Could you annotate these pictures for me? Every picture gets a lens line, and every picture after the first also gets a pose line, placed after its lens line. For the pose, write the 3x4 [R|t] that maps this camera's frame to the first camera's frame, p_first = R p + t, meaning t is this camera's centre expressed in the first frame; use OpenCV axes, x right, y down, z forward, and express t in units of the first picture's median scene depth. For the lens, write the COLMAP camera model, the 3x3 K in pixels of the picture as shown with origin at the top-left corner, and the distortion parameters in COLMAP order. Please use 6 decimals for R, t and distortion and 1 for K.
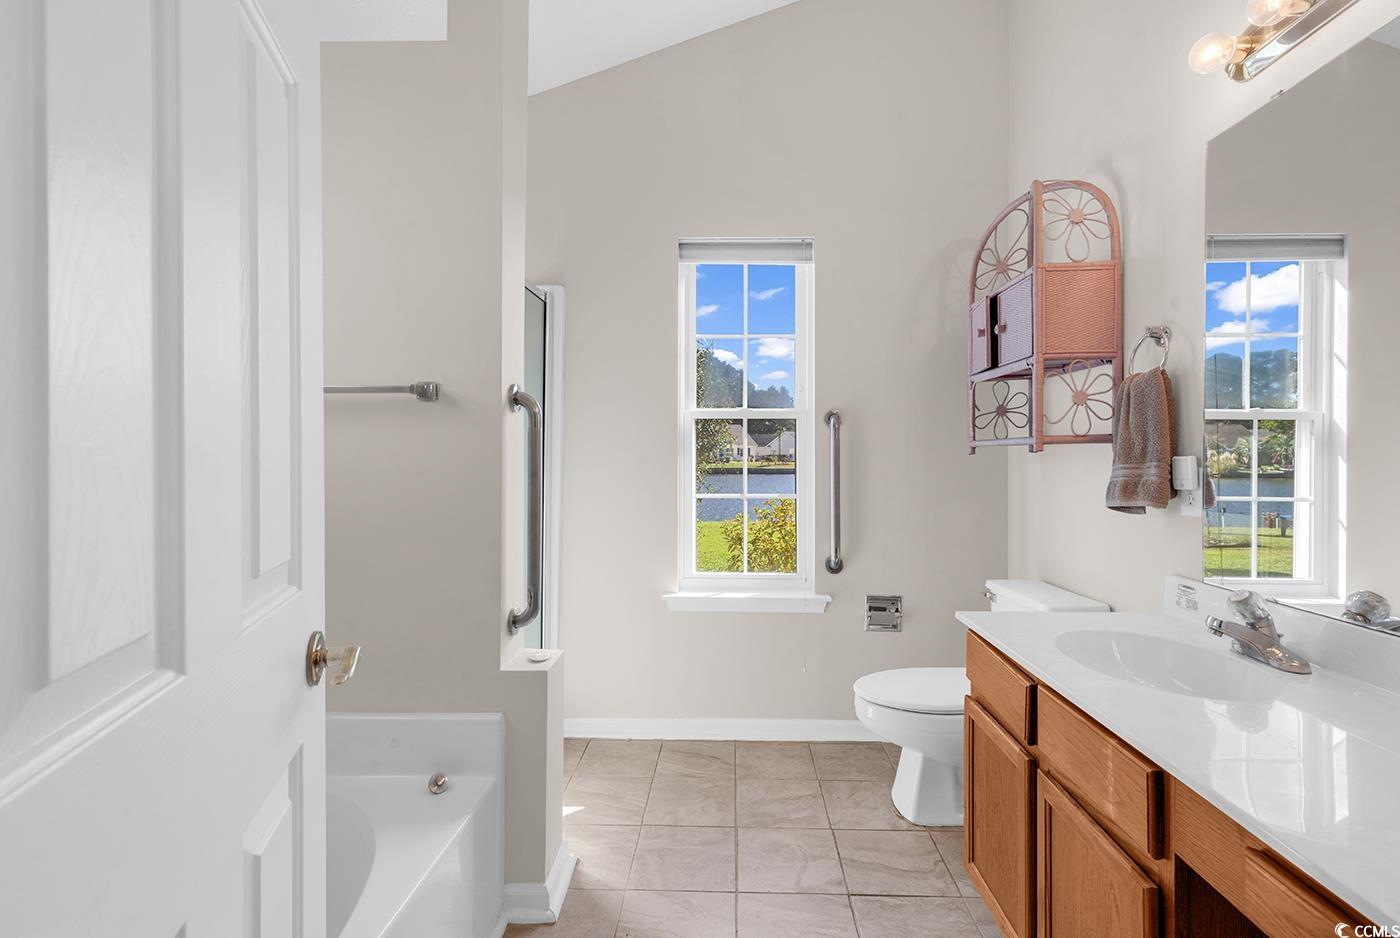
lens RADIAL K [[628.7, 0, 699.3], [0, 628.7, 447.2], [0, 0, 1]] dist [0.001473, -0.000472]
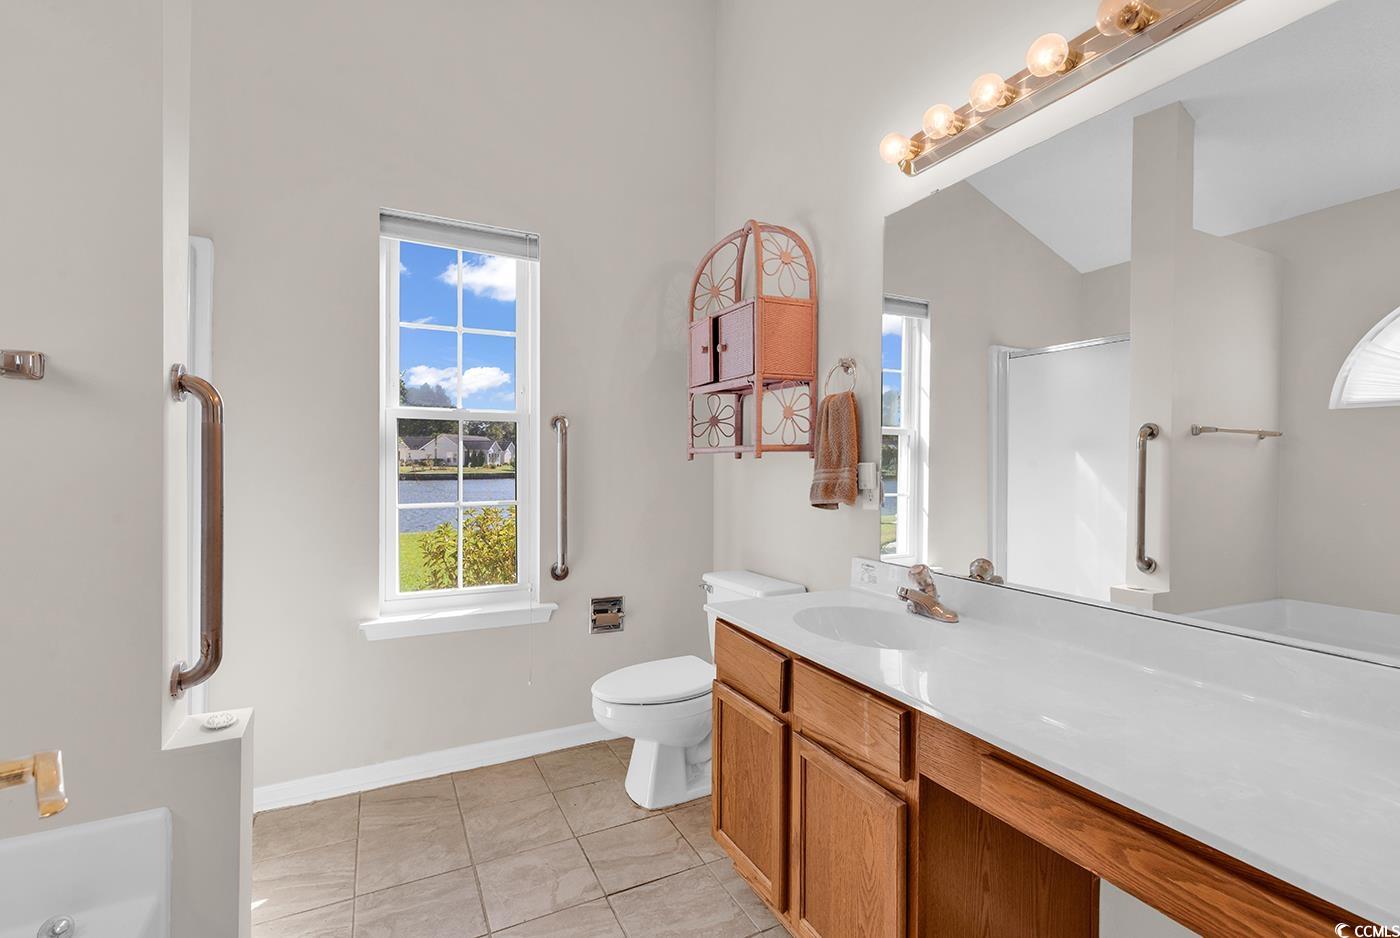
lens RADIAL K [[633.0, 0, 698.5], [0, 633.0, 459.0], [0, 0, 1]] dist [0.002658, -0.000483]
pose [[0.874256, 0.005016, 0.485439, -0.112075], [-0.010598, 0.999906, 0.008755, -0.000354], [-0.485349, -0.012799, 0.874227, 0.041246]]
